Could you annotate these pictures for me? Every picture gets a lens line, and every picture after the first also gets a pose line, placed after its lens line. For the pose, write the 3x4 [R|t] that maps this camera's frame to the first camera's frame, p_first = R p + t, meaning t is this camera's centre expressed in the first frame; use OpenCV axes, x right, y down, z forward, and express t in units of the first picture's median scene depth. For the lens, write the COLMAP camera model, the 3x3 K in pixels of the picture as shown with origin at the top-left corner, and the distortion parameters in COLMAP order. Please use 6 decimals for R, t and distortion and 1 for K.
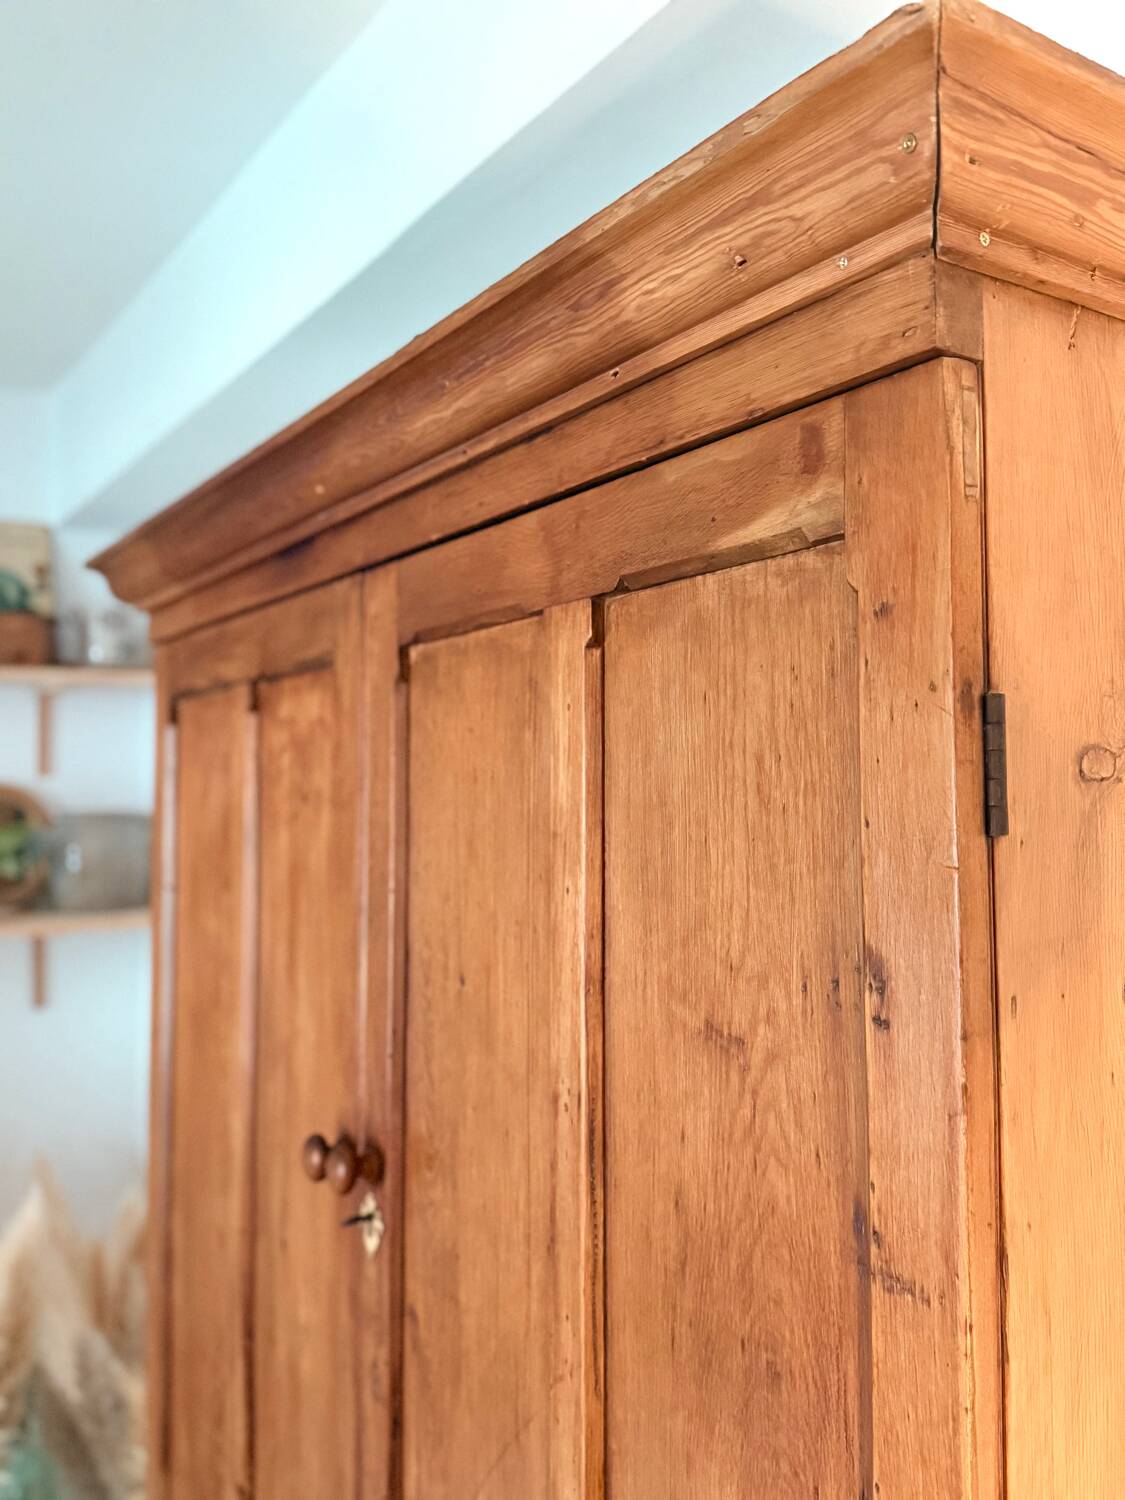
lens RADIAL K [[1259.5, 0, 568.3], [0, 1259.5, 756.4], [0, 0, 1]] dist [0.088920, -0.073346]
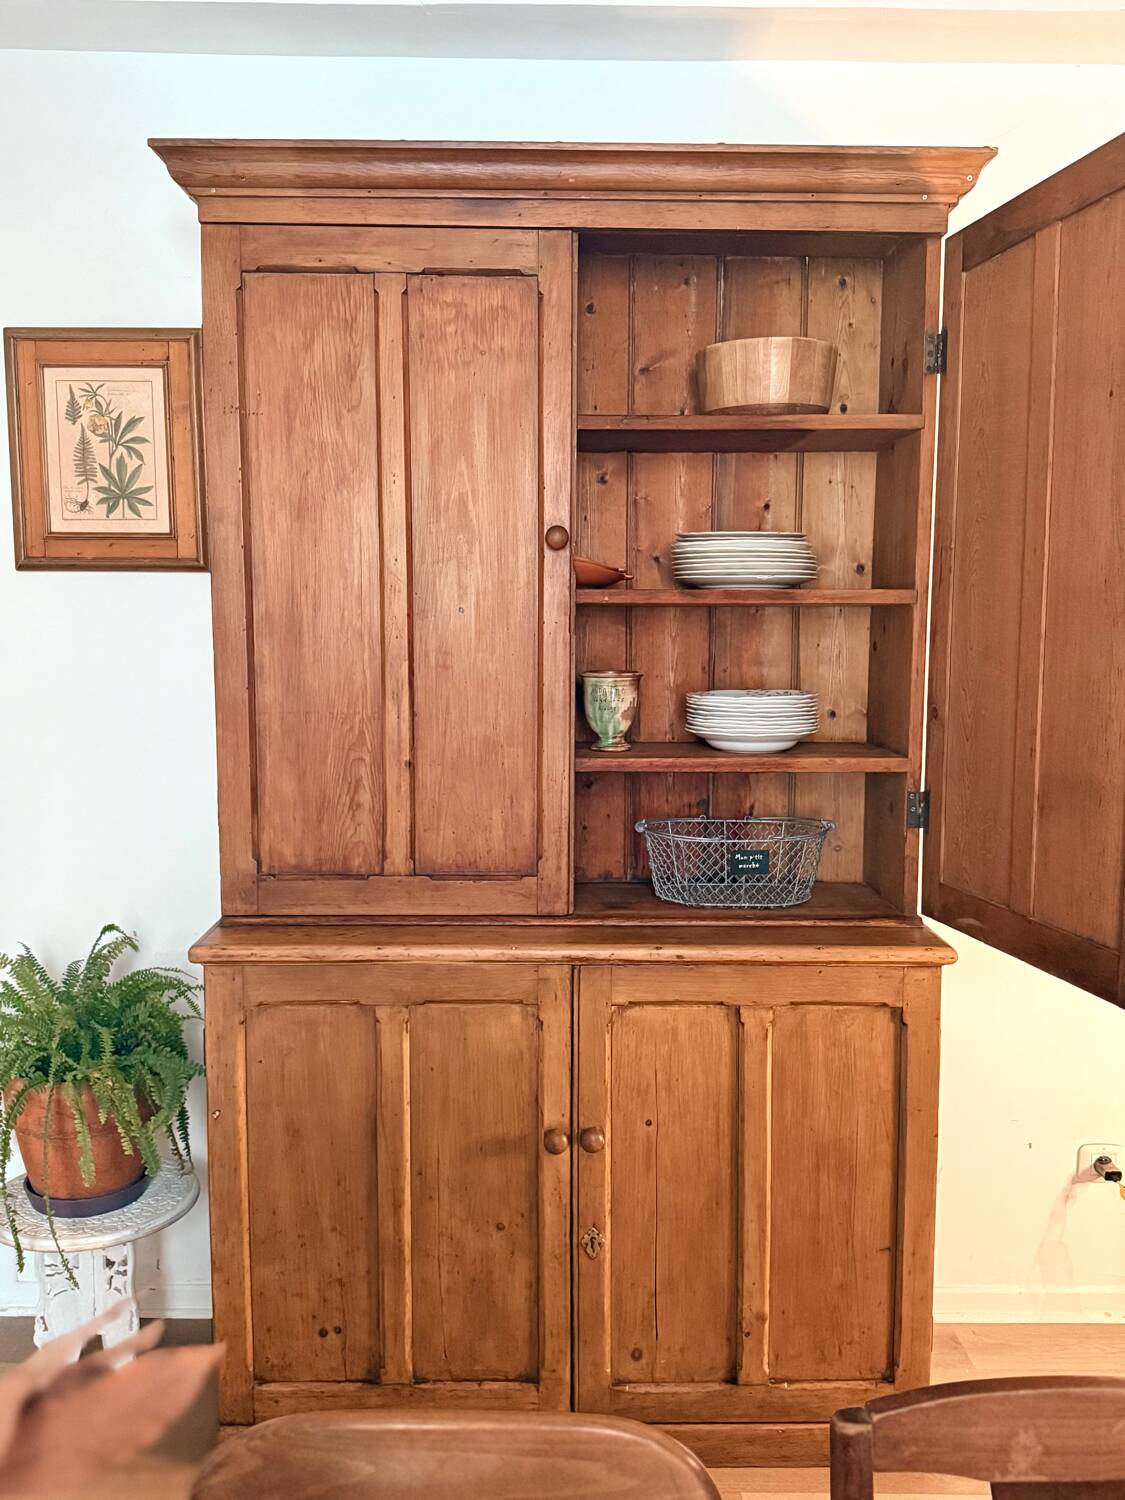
lens RADIAL K [[1291.0, 0, 569.1], [0, 1291.0, 751.4], [0, 0, 1]] dist [0.101415, -0.203867]
pose [[0.547667, -0.079237, 0.832936, -2.896564], [-0.046357, 0.991103, 0.124764, 0.600986], [-0.835411, -0.106941, 0.539121, -0.219273]]
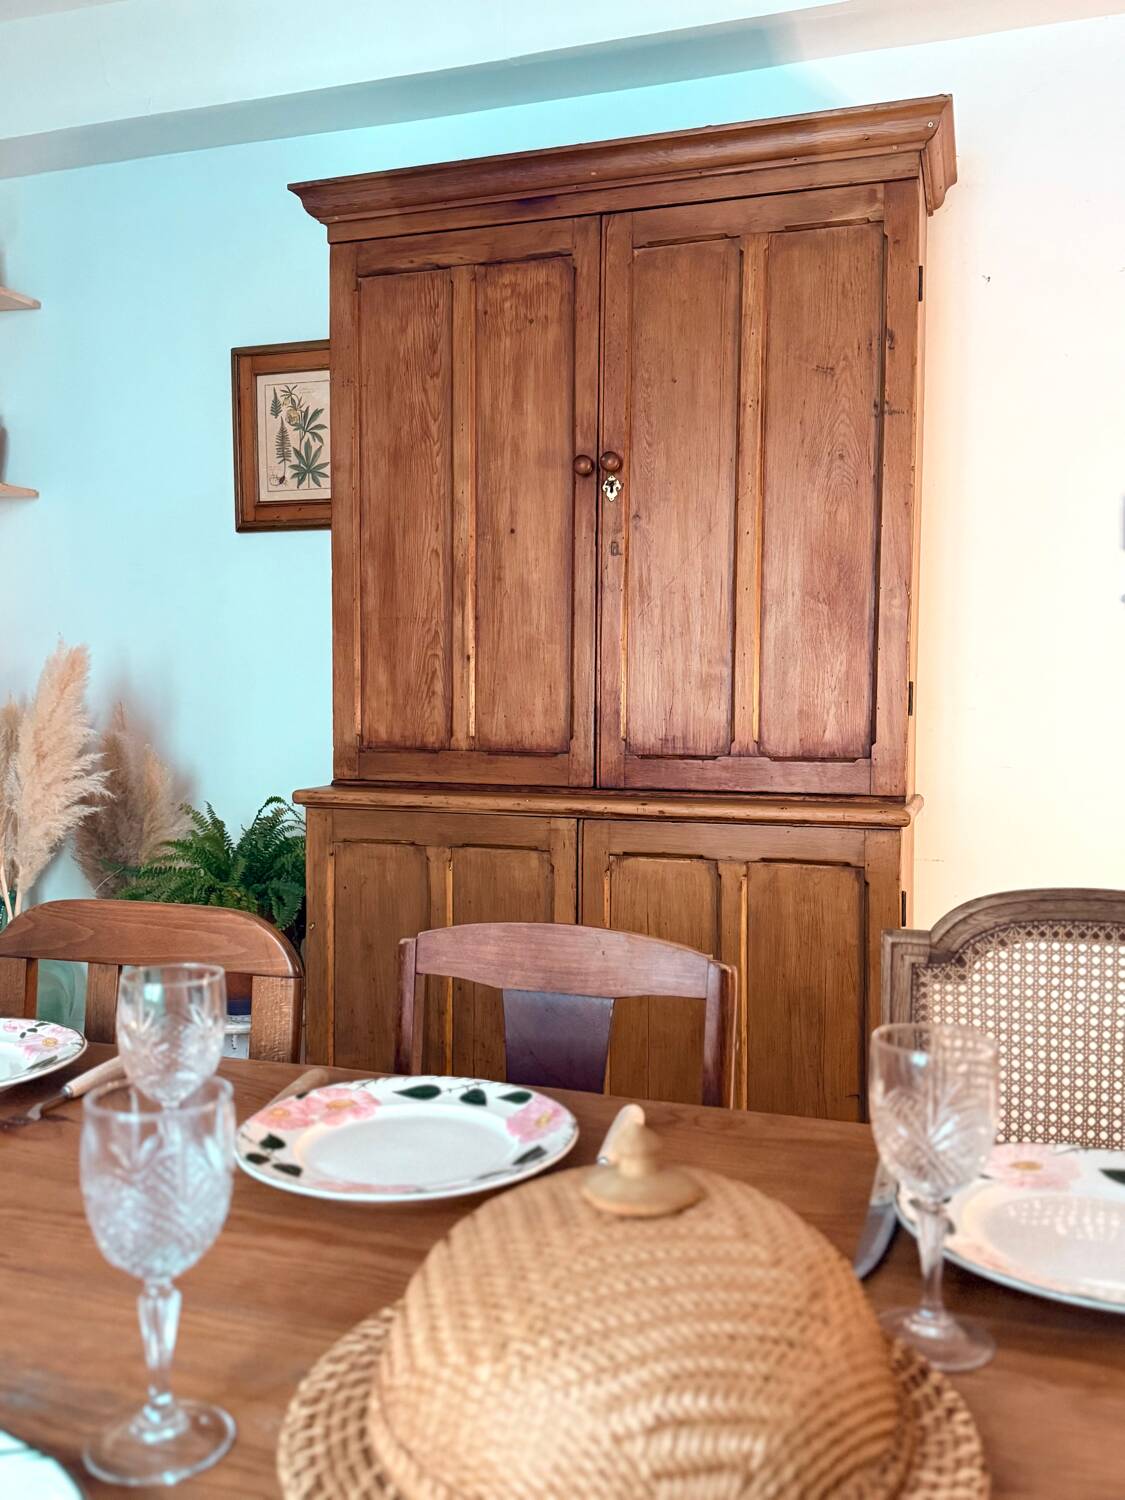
lens RADIAL K [[1291.0, 0, 555.8], [0, 1291.0, 757.6], [0, 0, 1]] dist [0.101415, -0.203867]
pose [[0.797532, -0.011813, 0.603161, -2.619106], [-0.040293, 0.996533, 0.072796, 1.051571], [-0.601930, -0.082360, 0.794291, -1.460981]]
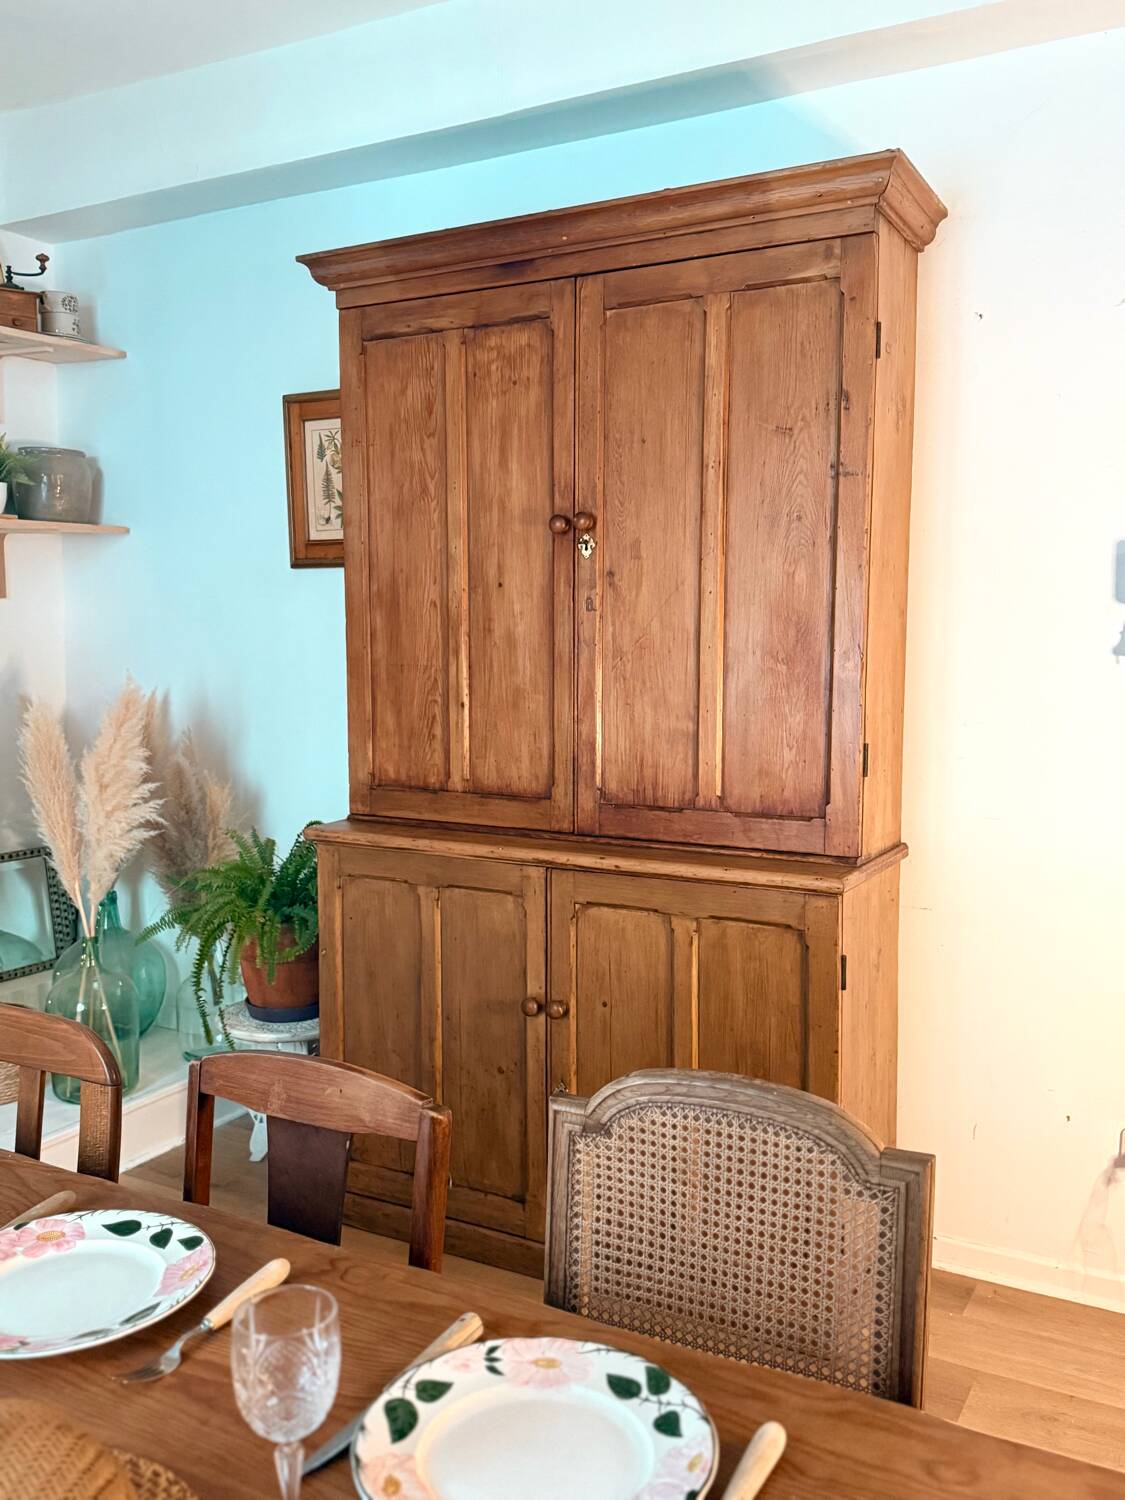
lens RADIAL K [[1291.0, 0, 552.2], [0, 1291.0, 757.3], [0, 0, 1]] dist [0.101415, -0.203867]
pose [[0.894027, -0.035991, 0.446565, -2.056923], [-0.026572, 0.990754, 0.133046, 0.655568], [-0.447225, -0.130812, 0.884804, -1.963230]]
